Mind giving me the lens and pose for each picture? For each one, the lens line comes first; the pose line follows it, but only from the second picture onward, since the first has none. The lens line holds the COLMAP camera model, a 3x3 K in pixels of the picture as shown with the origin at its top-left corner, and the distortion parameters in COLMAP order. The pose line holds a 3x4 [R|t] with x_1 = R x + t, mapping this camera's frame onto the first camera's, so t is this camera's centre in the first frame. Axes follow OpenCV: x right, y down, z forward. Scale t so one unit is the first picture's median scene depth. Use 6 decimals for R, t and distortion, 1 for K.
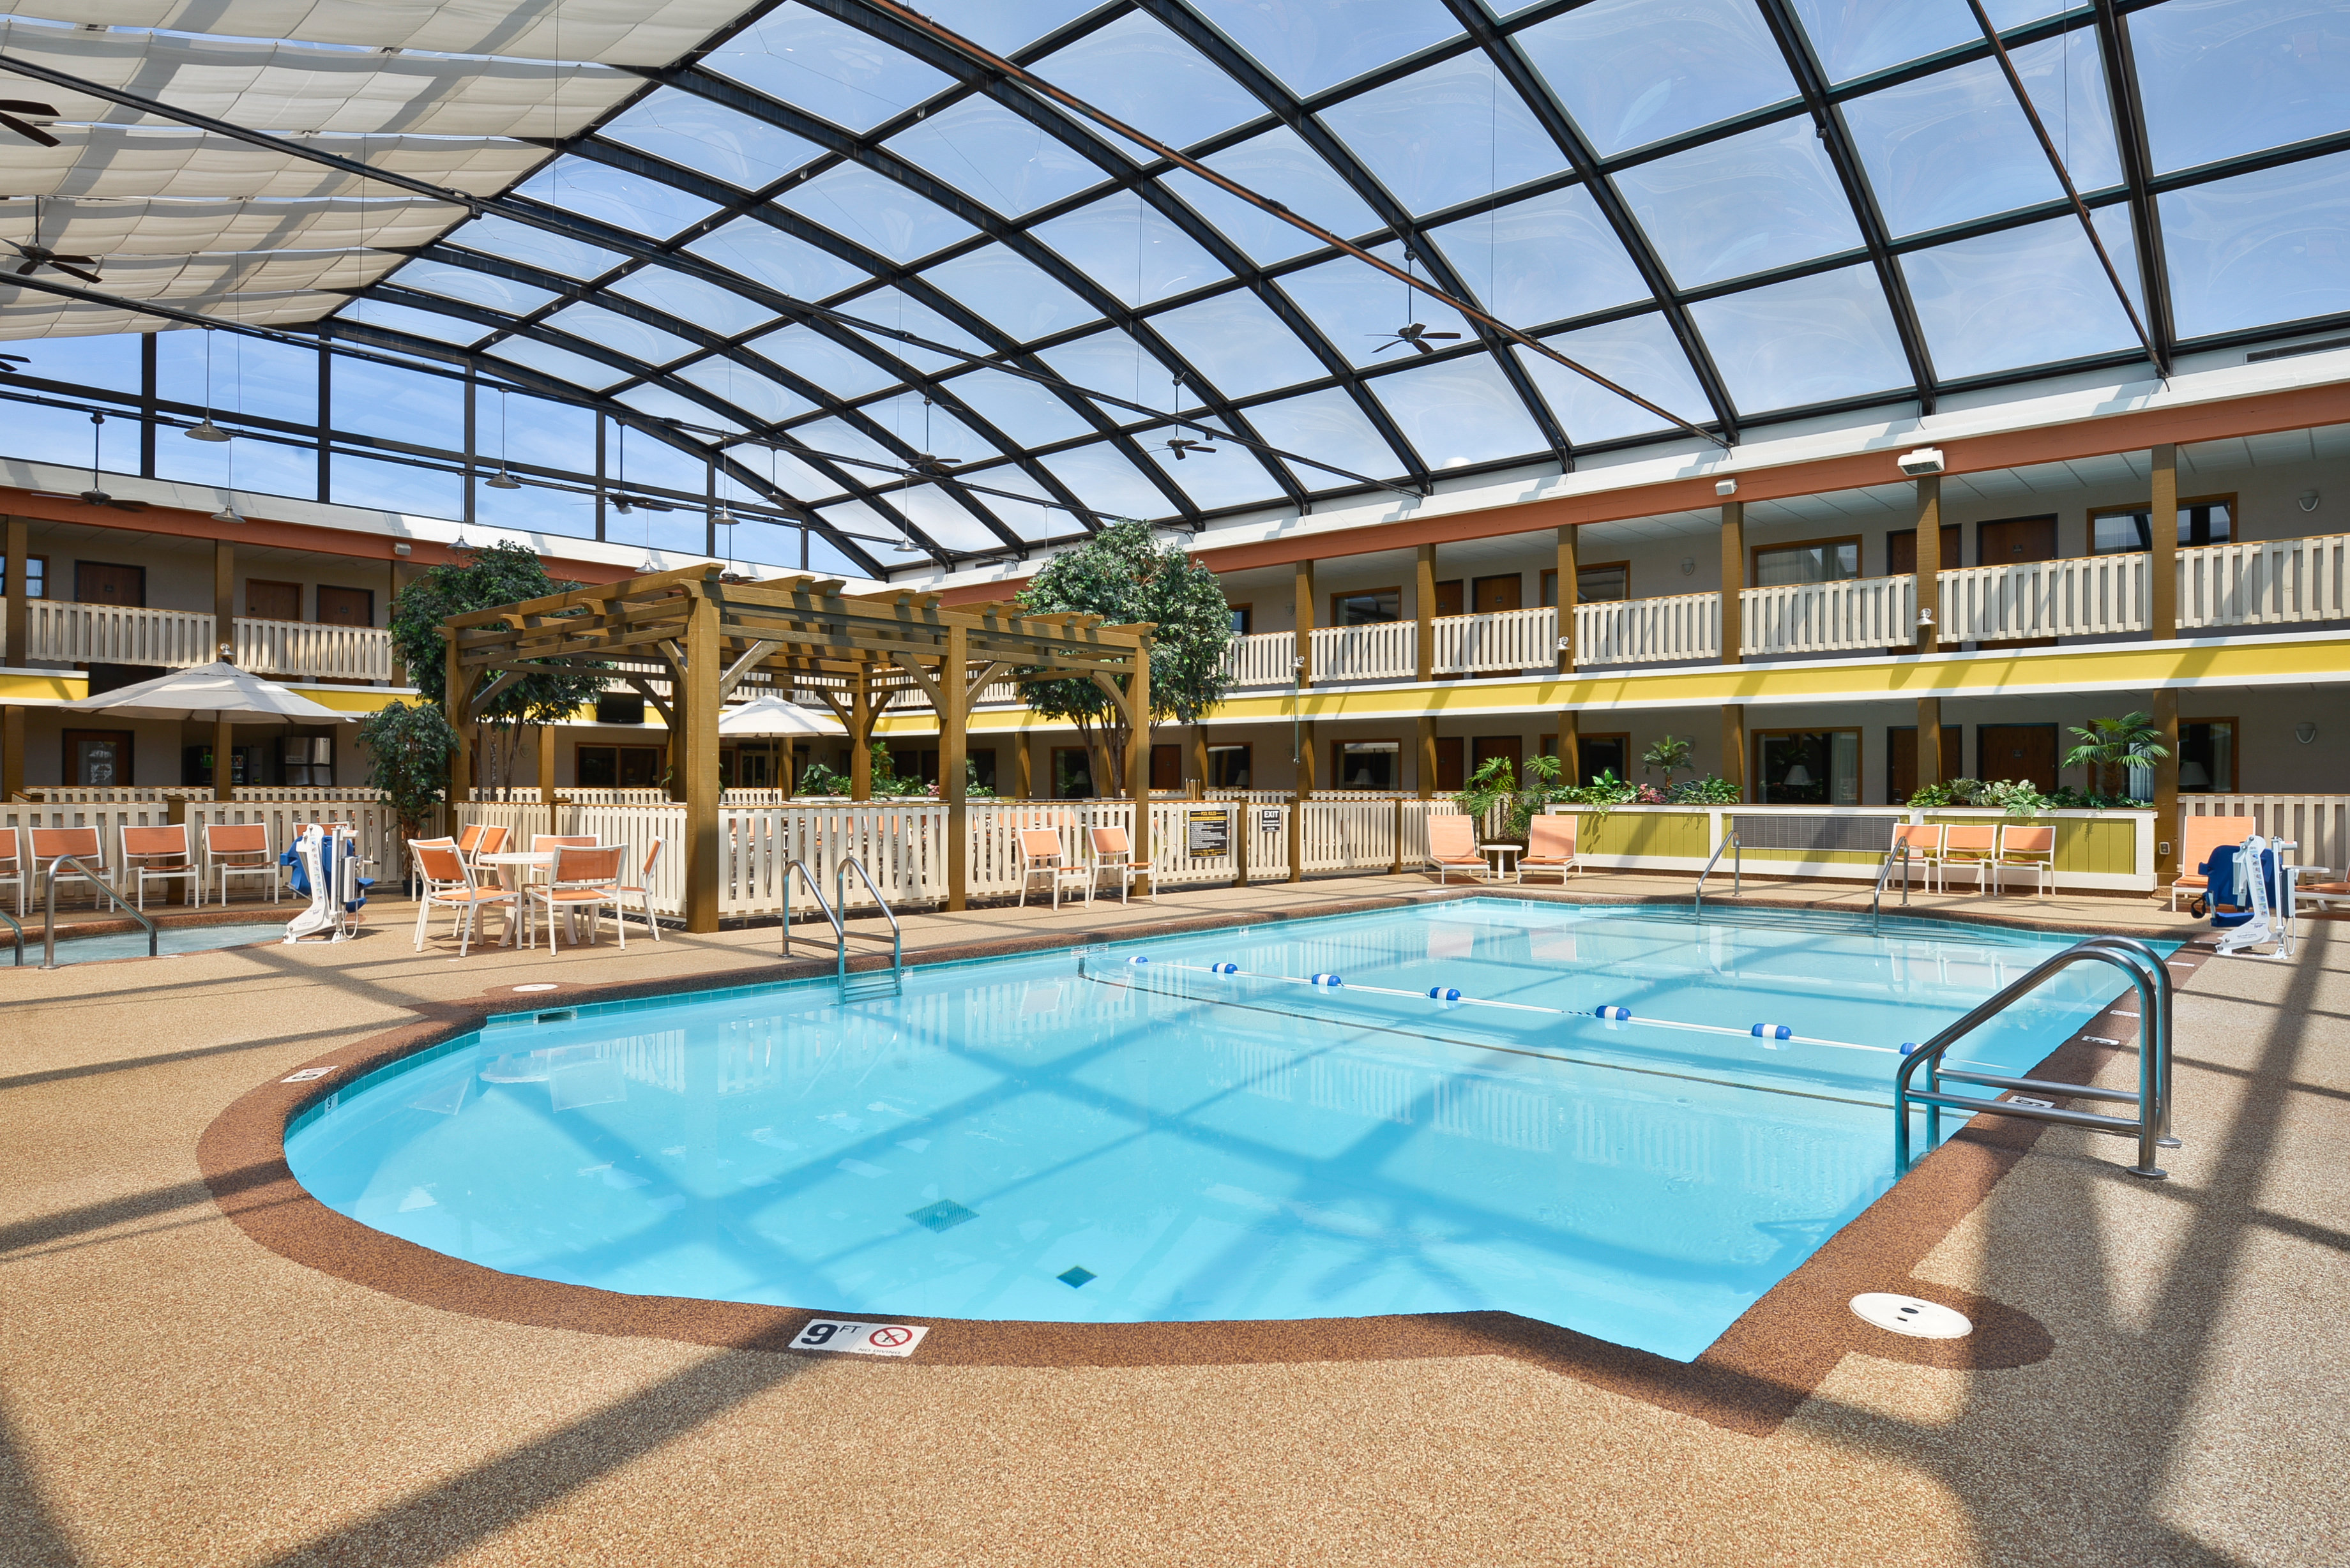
lens RADIAL K [[1347.9, 0, 1150.5], [0, 1347.9, 777.5], [0, 0, 1]] dist [0.000782, 0.001554]
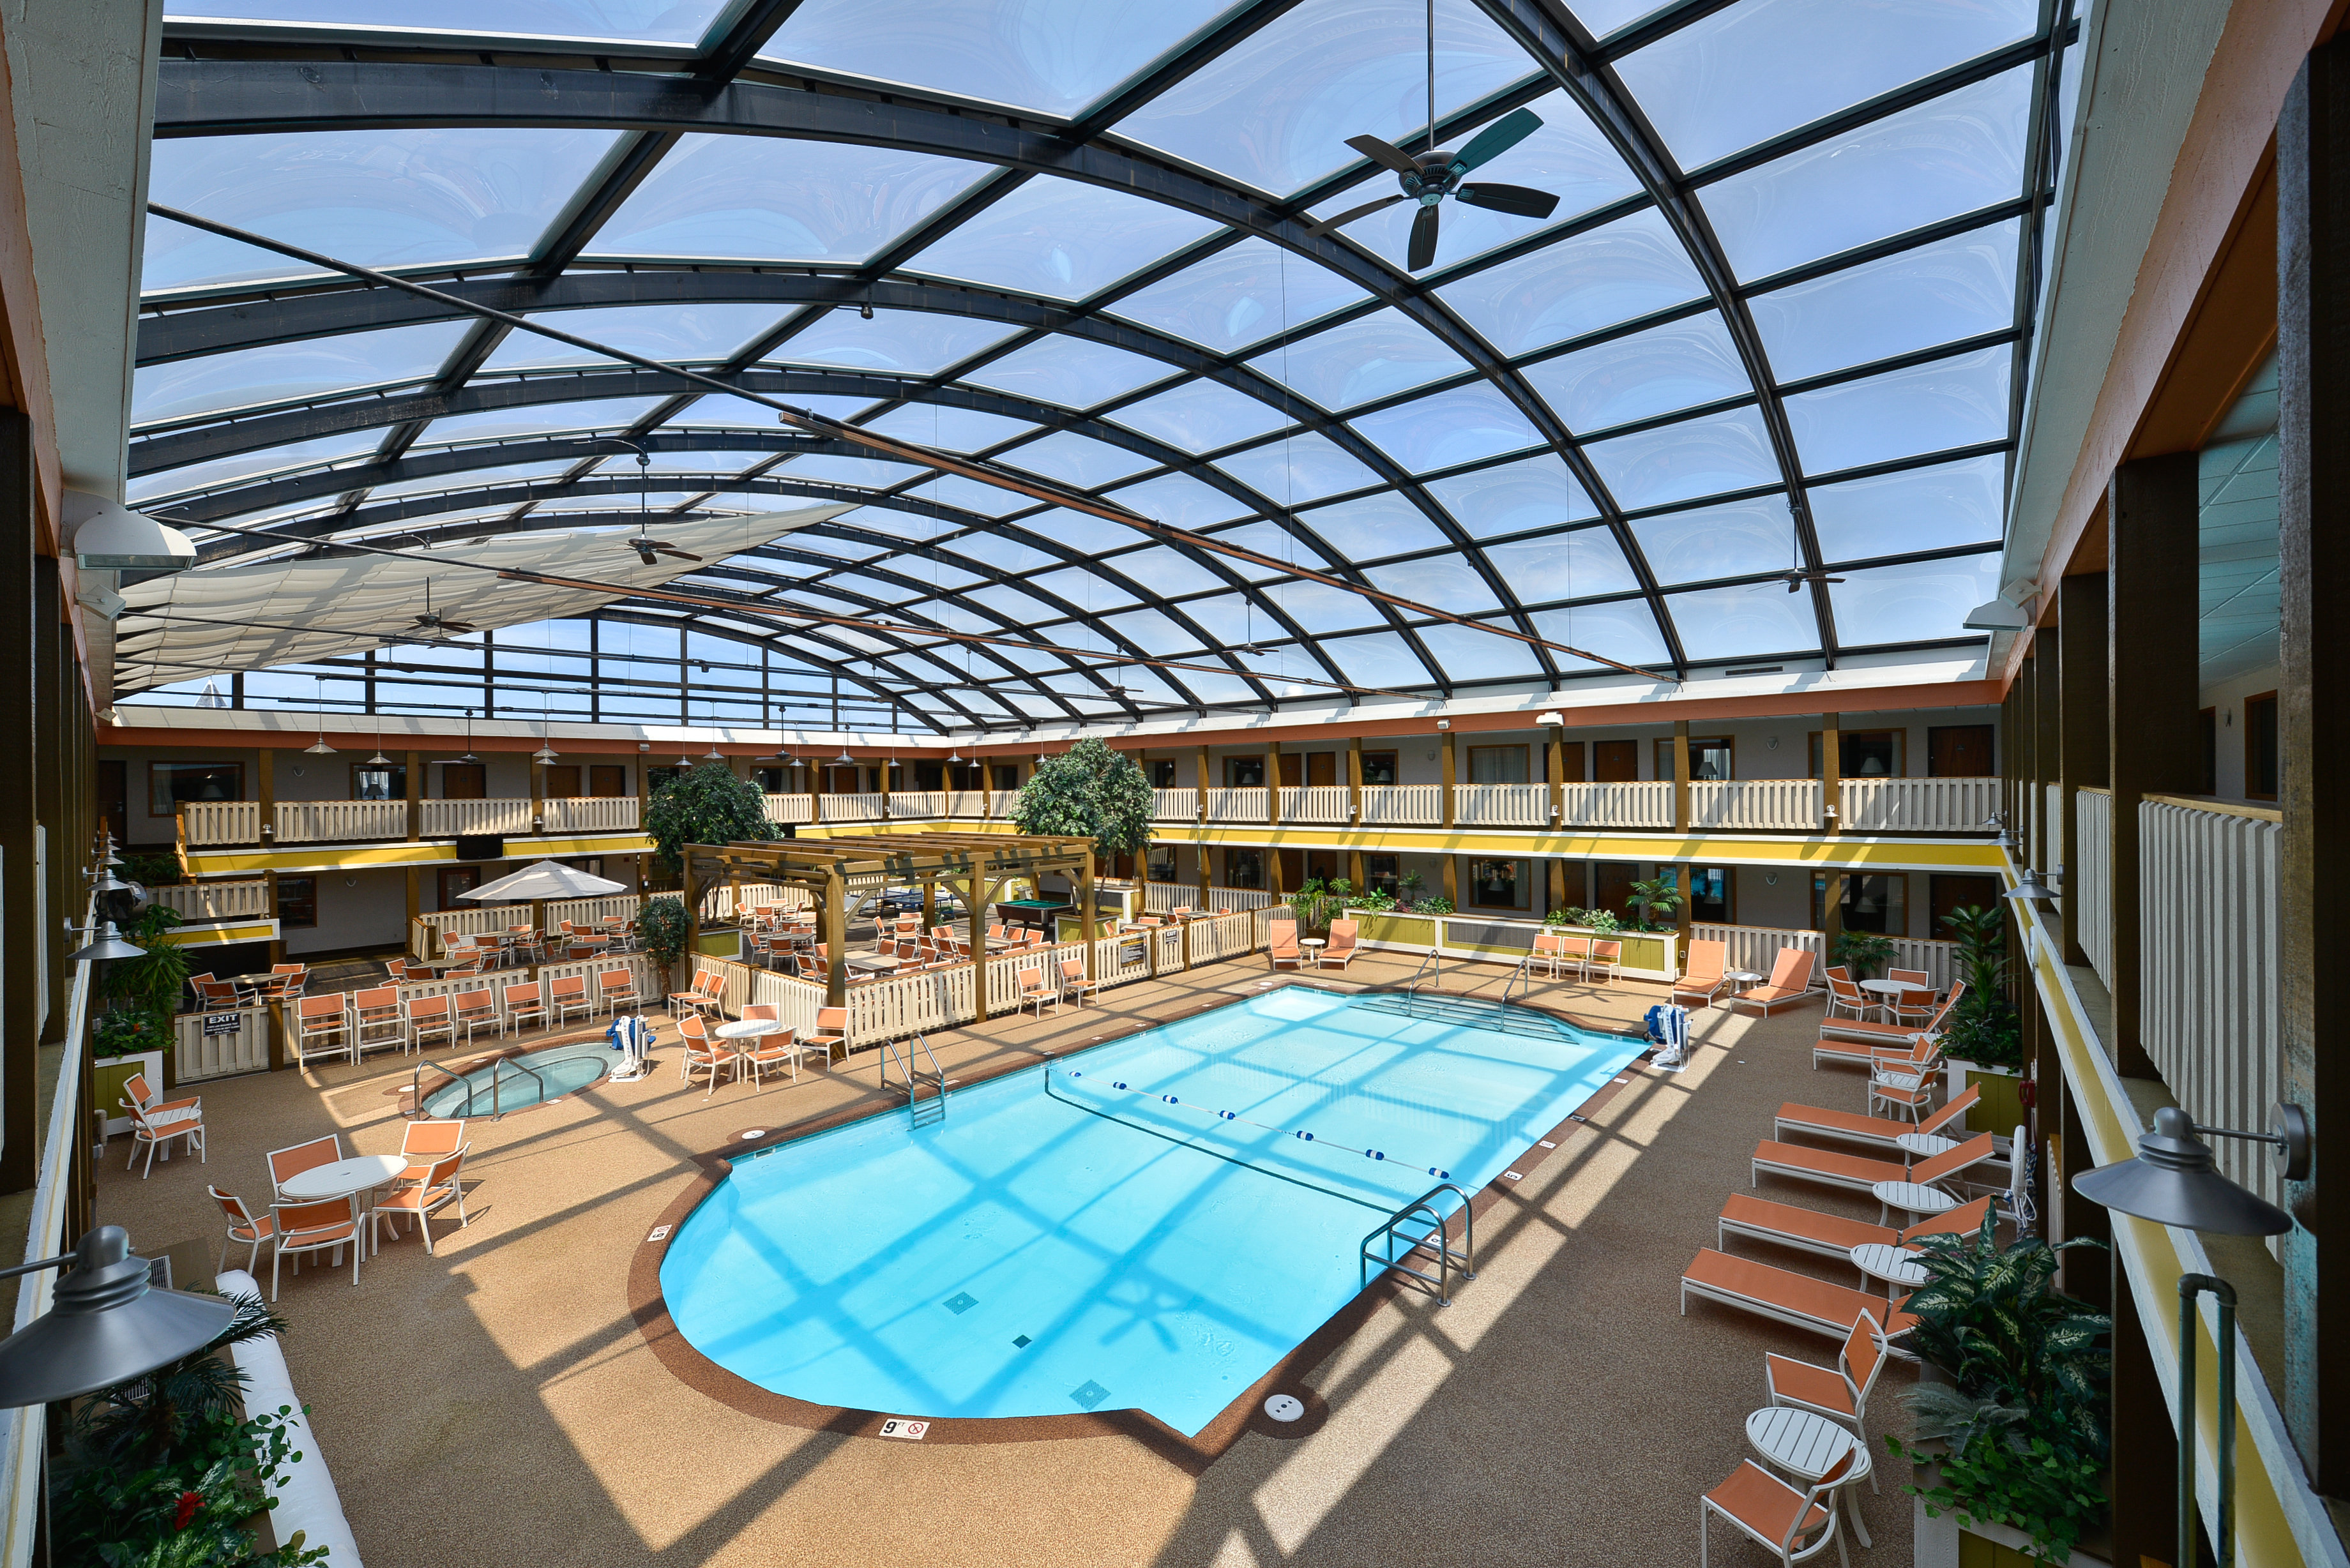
lens RADIAL K [[928.6, 0, 1154.7], [0, 928.6, 788.2], [0, 0, 1]] dist [-0.000018, -0.000049]
pose [[0.999777, -0.013278, 0.016416, 0.051010], [0.013145, 0.999880, 0.008164, -0.162423], [-0.016523, -0.007947, 0.999832, -0.163506]]
